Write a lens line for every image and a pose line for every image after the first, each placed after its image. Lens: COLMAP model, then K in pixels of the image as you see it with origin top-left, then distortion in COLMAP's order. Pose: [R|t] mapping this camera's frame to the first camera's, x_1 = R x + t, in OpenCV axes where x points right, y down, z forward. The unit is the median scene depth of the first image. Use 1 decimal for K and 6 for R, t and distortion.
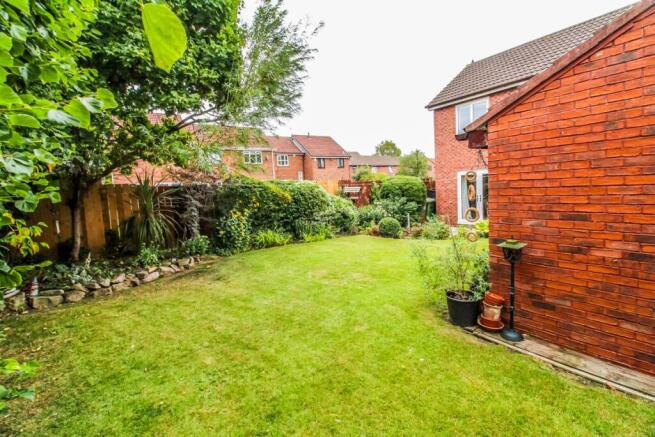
lens RADIAL K [[301.0, 0, 330.6], [0, 301.0, 215.3], [0, 0, 1]] dist [0.001734, -0.013608]
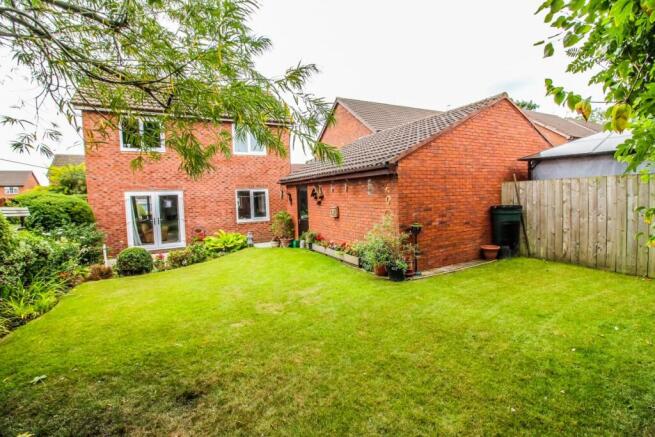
lens RADIAL K [[301.0, 0, 330.6], [0, 301.0, 215.3], [0, 0, 1]] dist [0.001734, -0.013608]
pose [[0.113957, -0.016198, 0.993354, -1.342873], [0.119834, 0.992791, 0.002441, -0.039150], [-0.986232, 0.118760, 0.115077, 1.258816]]
